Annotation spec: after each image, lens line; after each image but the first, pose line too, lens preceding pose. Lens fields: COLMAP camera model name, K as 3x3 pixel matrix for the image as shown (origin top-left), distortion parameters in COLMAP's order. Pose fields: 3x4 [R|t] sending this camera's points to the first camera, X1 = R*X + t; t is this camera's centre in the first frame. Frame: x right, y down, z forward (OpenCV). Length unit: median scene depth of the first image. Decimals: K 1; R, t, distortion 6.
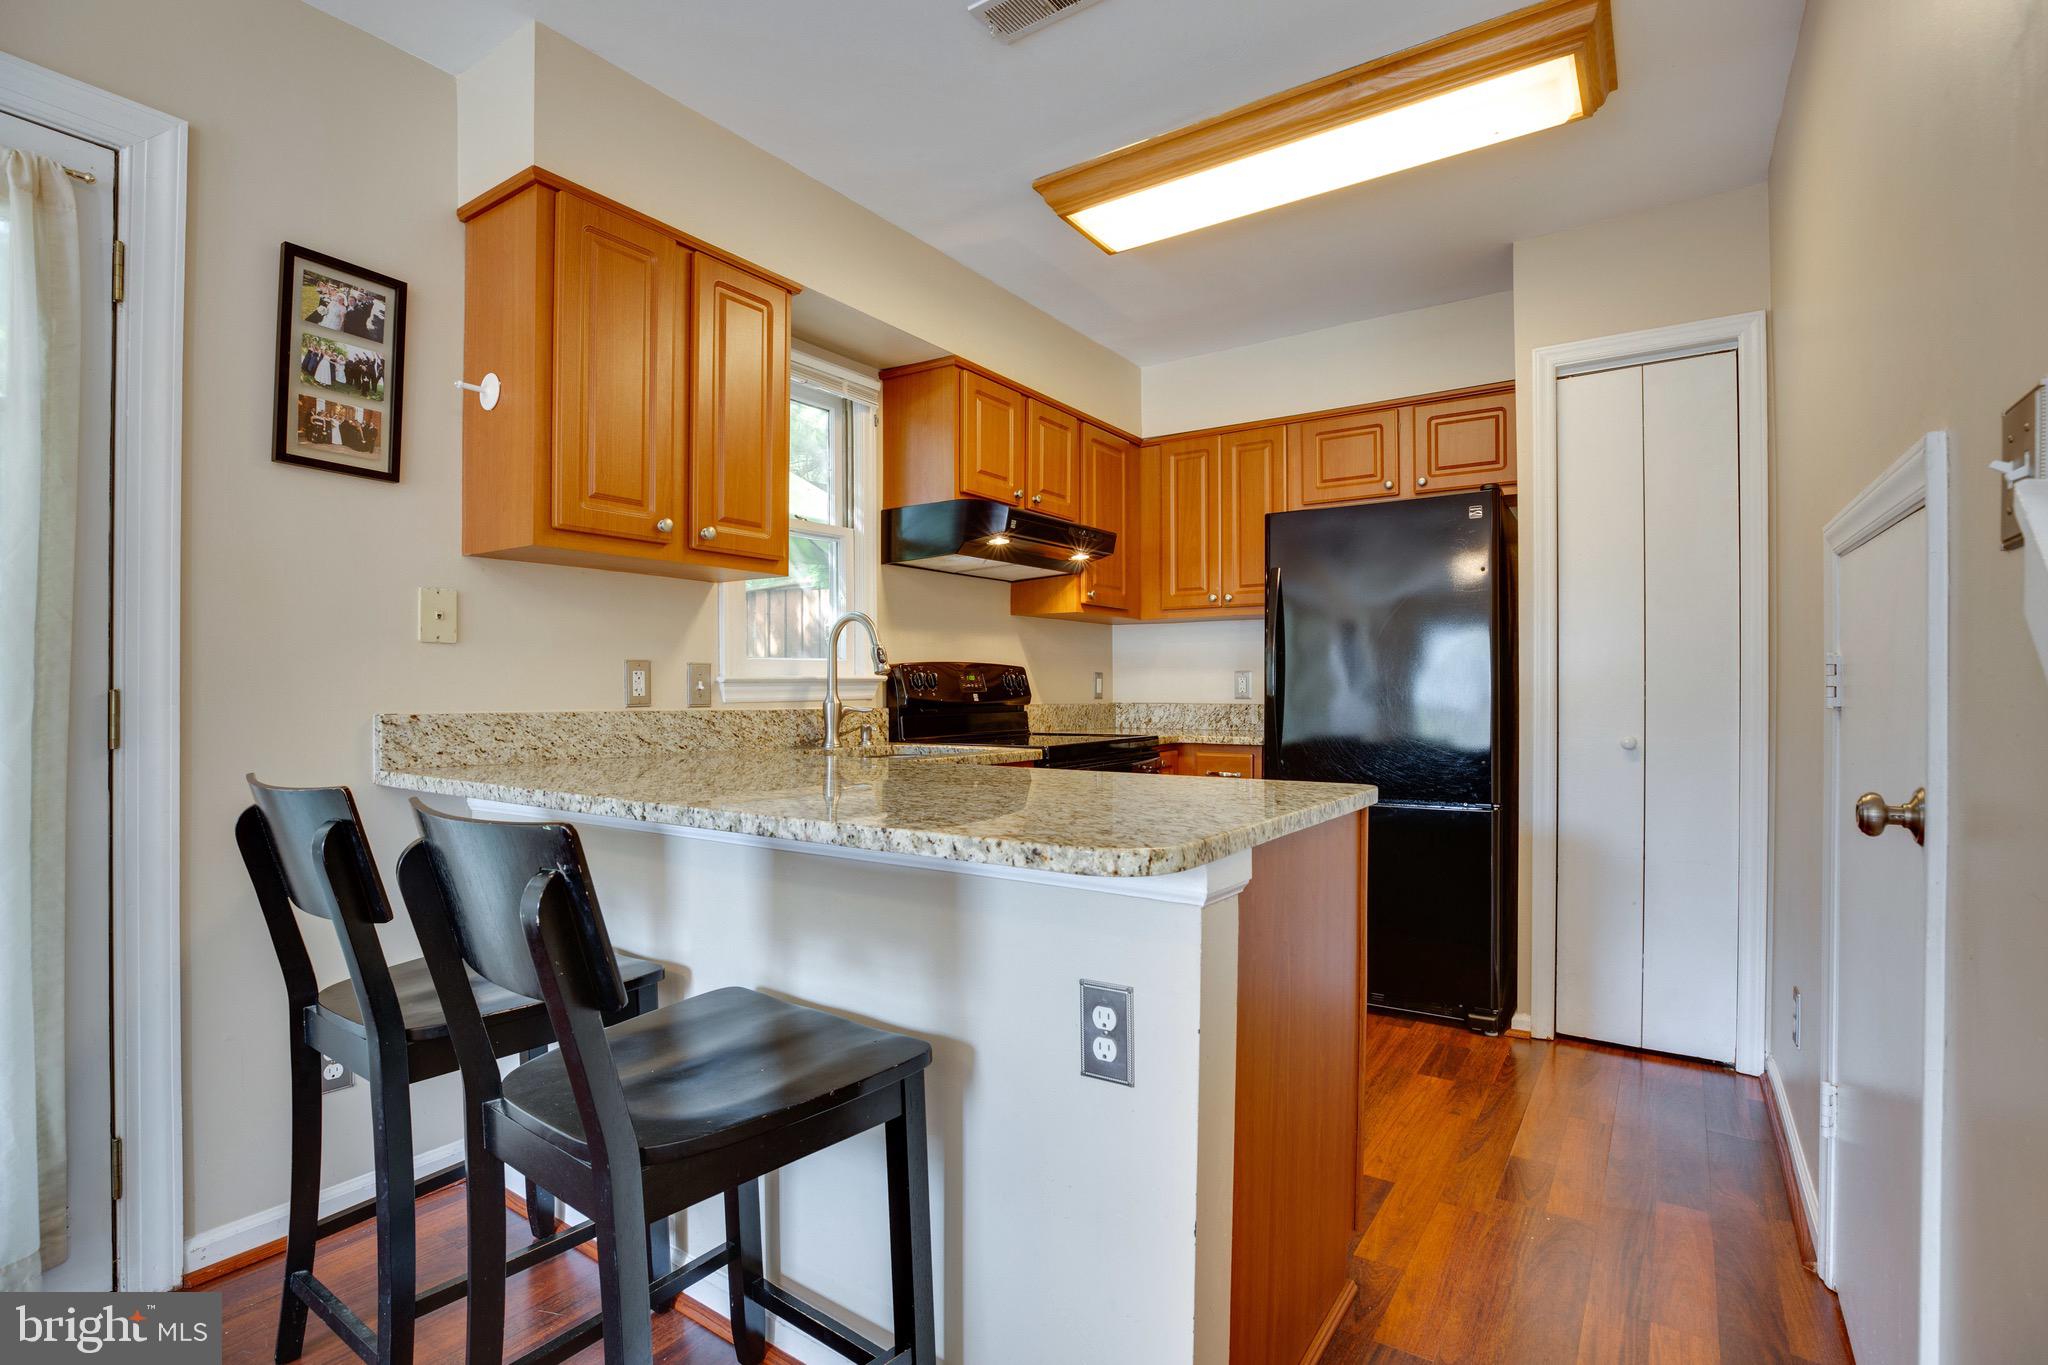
lens RADIAL K [[960.6, 0, 1009.7], [0, 960.6, 693.1], [0, 0, 1]] dist [-0.042240, 0.009318]
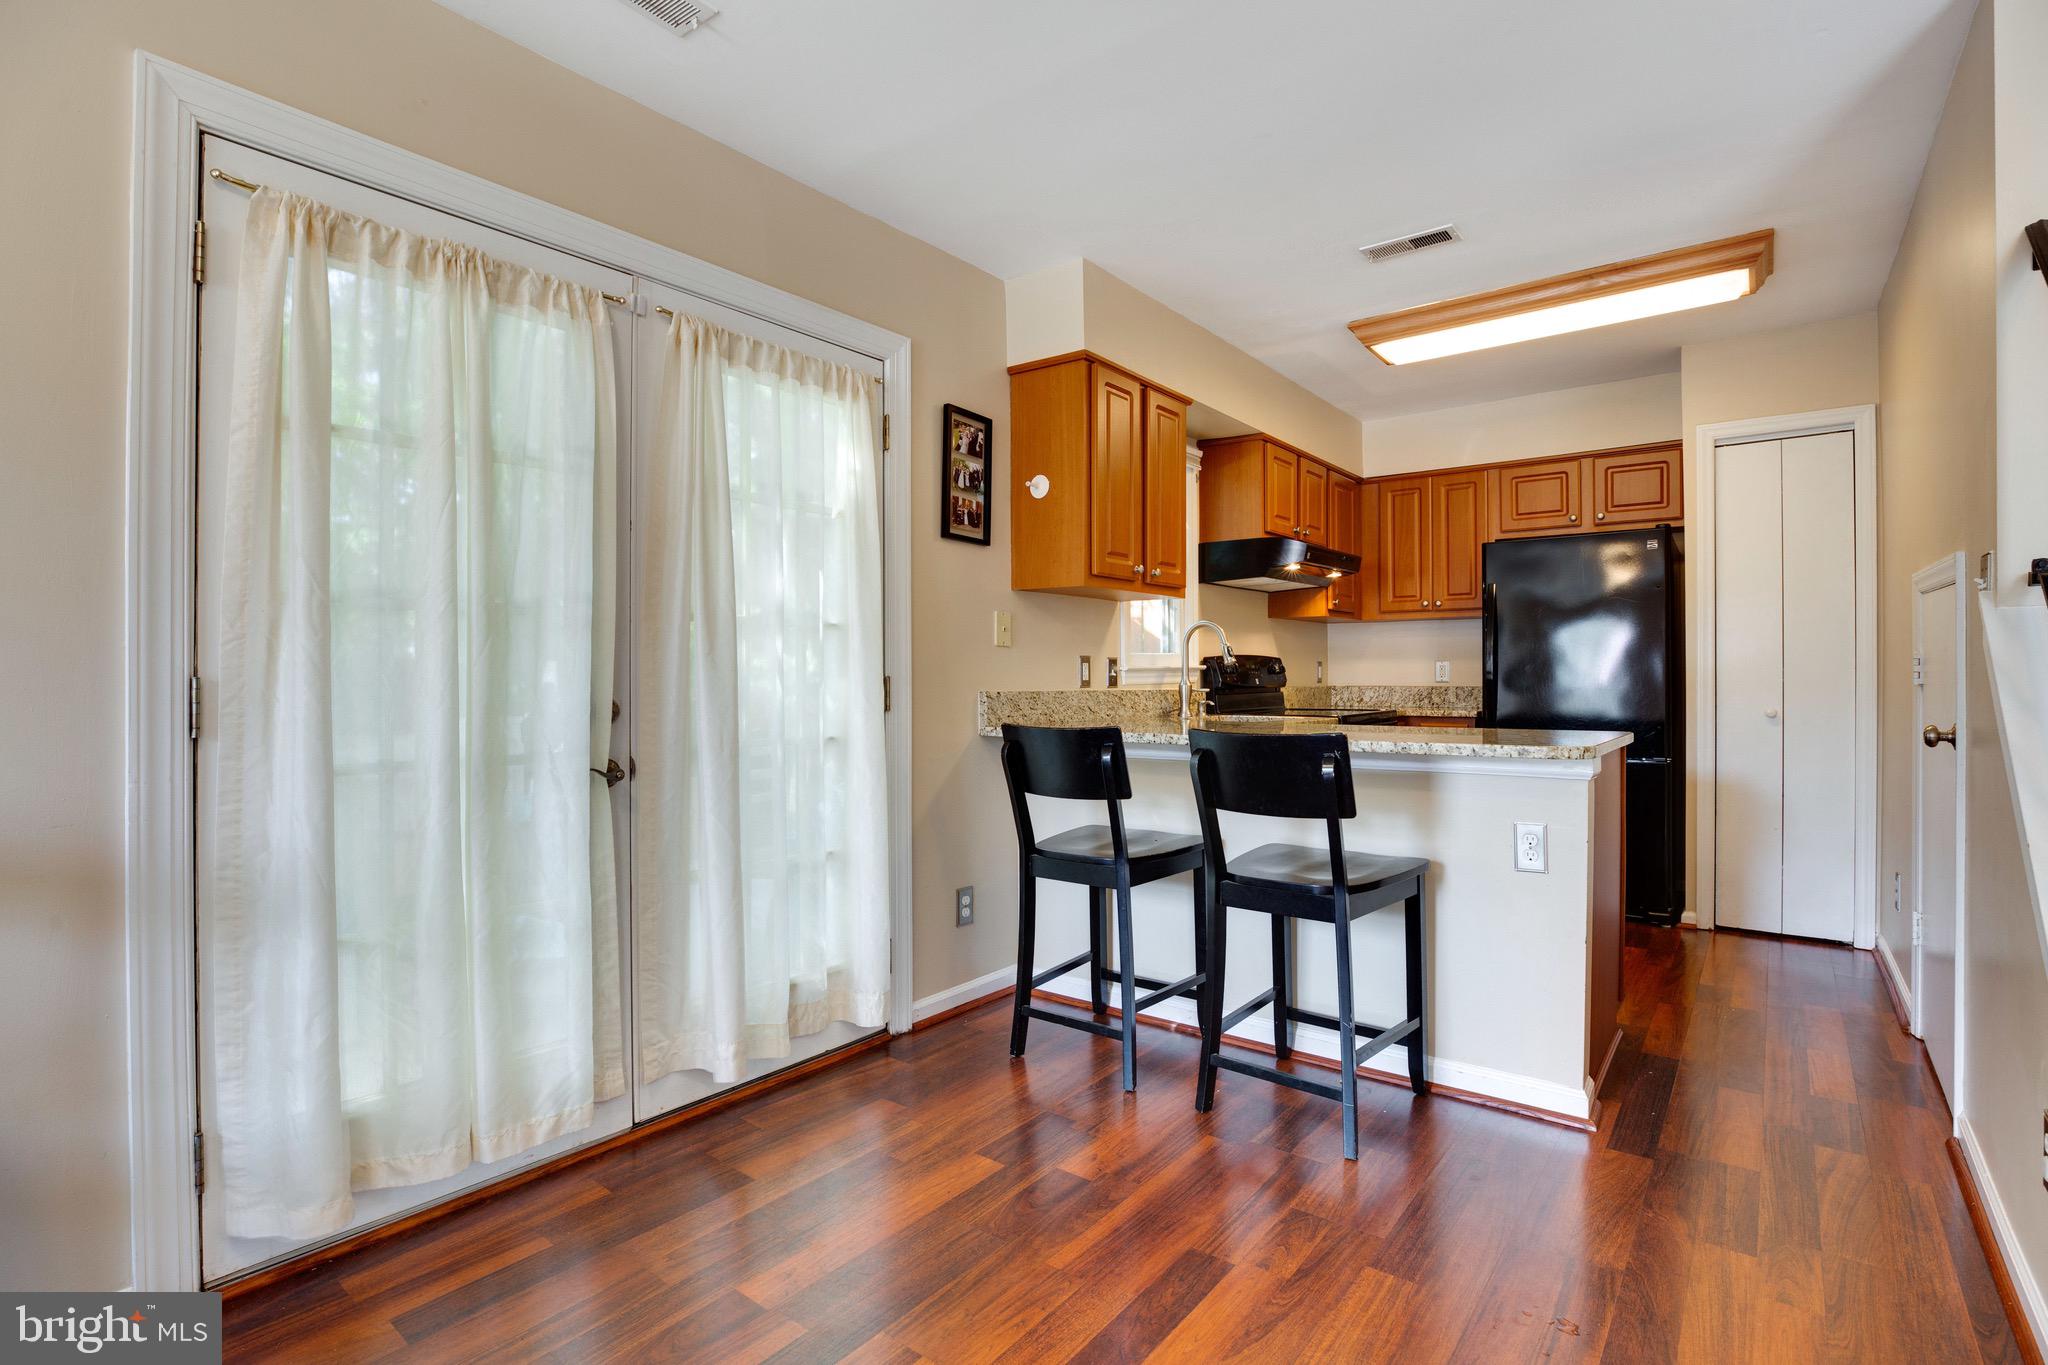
lens RADIAL K [[960.6, 0, 1017.0], [0, 960.6, 680.2], [0, 0, 1]] dist [-0.042240, 0.009318]
pose [[0.997895, -0.002164, -0.064808, -0.343604], [0.002218, 0.999997, 0.000754, 0.001476], [0.064806, -0.000897, 0.997897, -0.424754]]
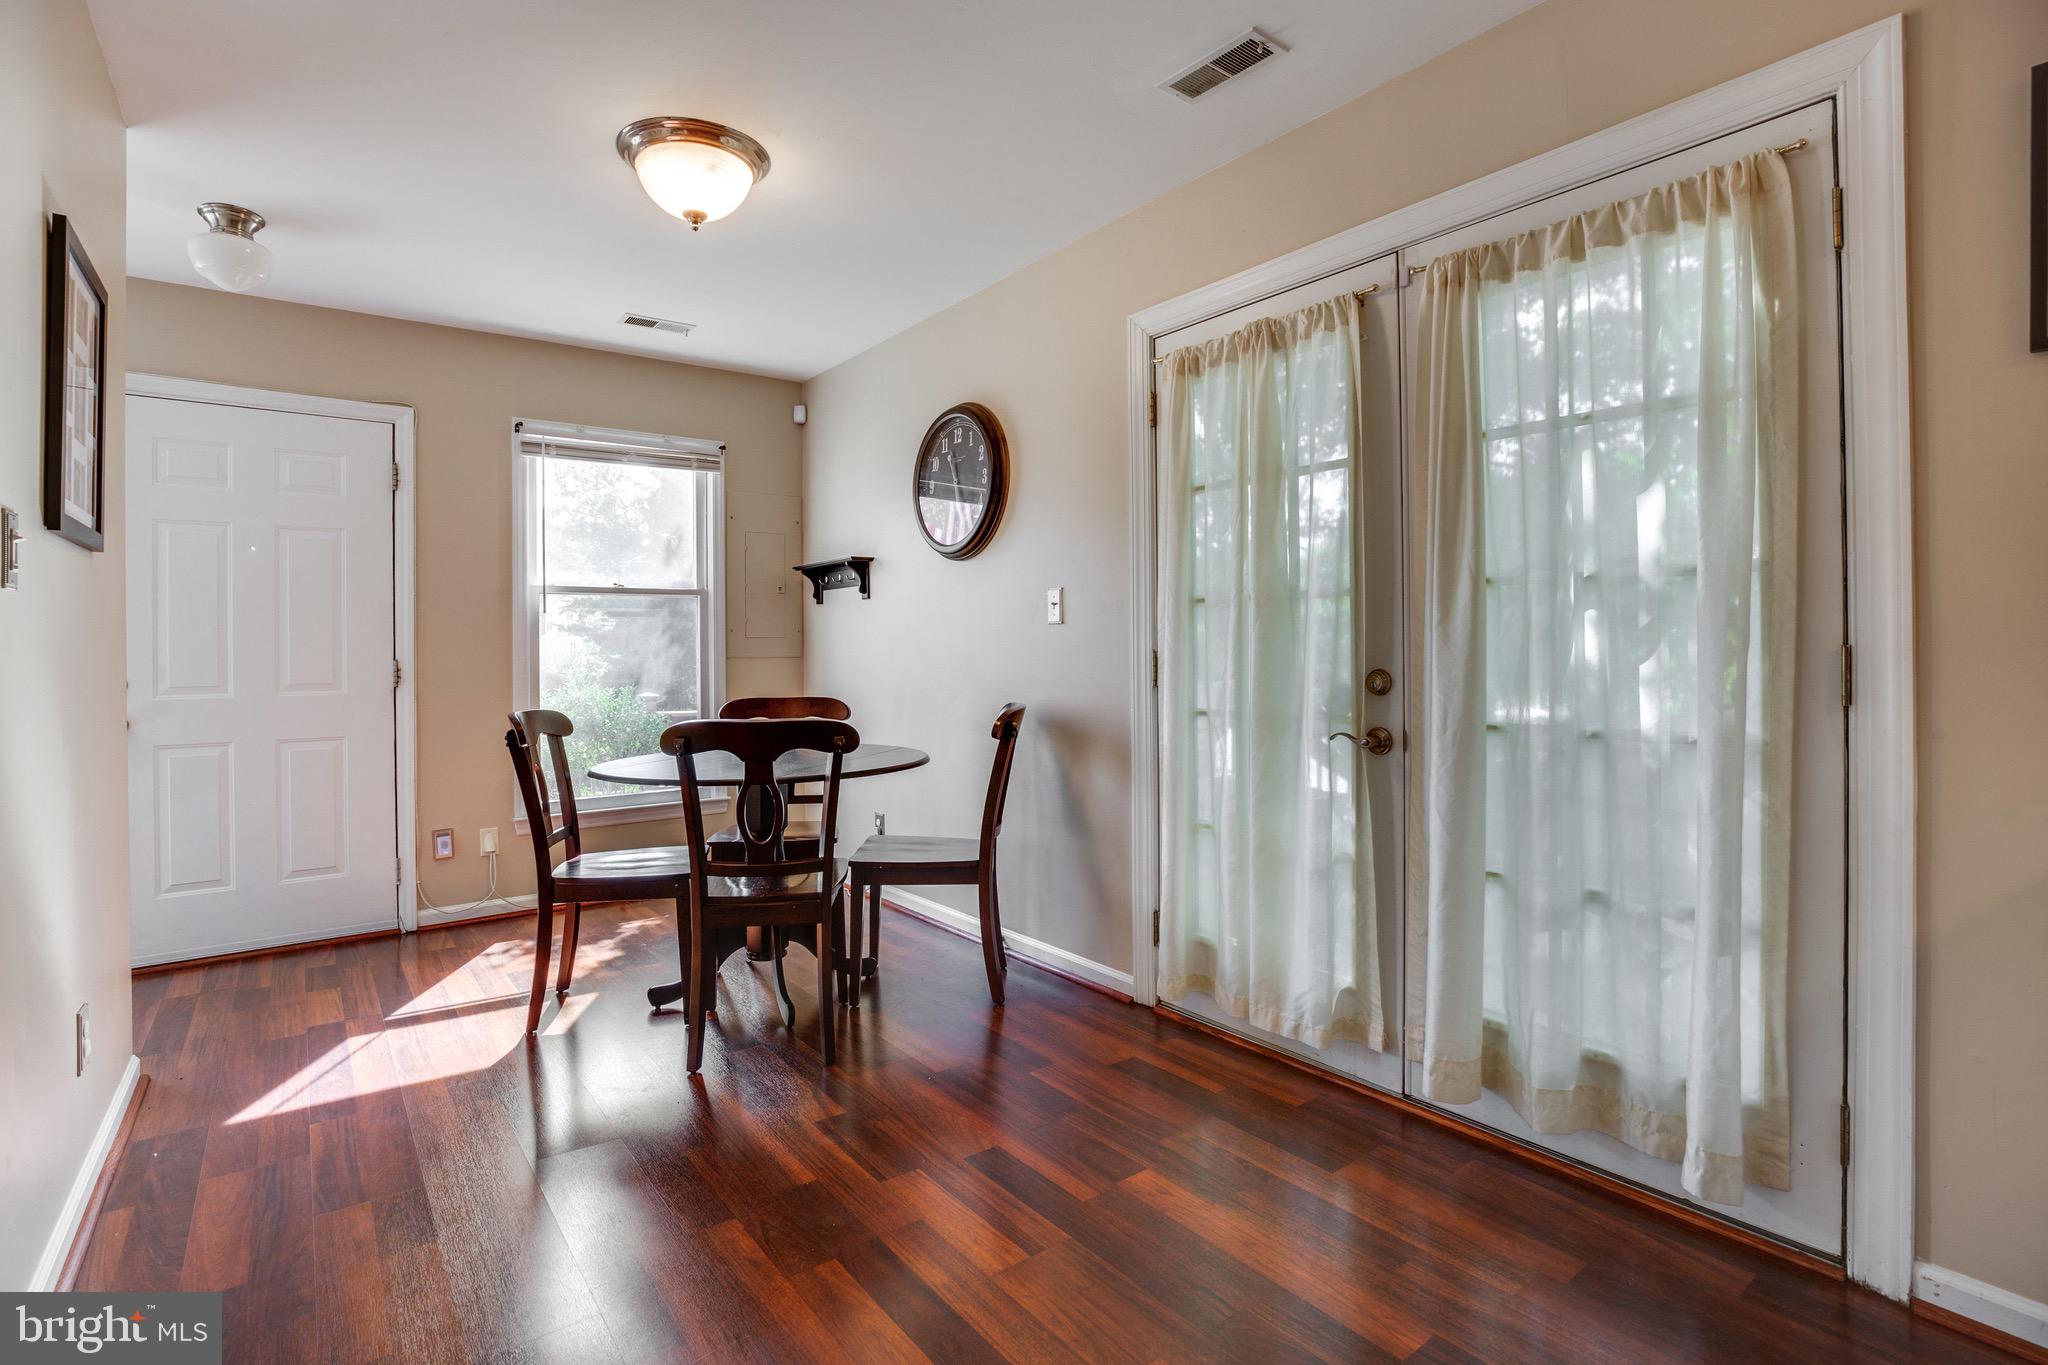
lens RADIAL K [[960.6, 0, 1024.5], [0, 960.6, 652.1], [0, 0, 1]] dist [-0.042240, 0.009318]
pose [[-0.295399, 0.003065, -0.955369, 0.133188], [0.008689, 0.999962, 0.000522, -0.002652], [0.955334, -0.008147, -0.295415, 0.266375]]
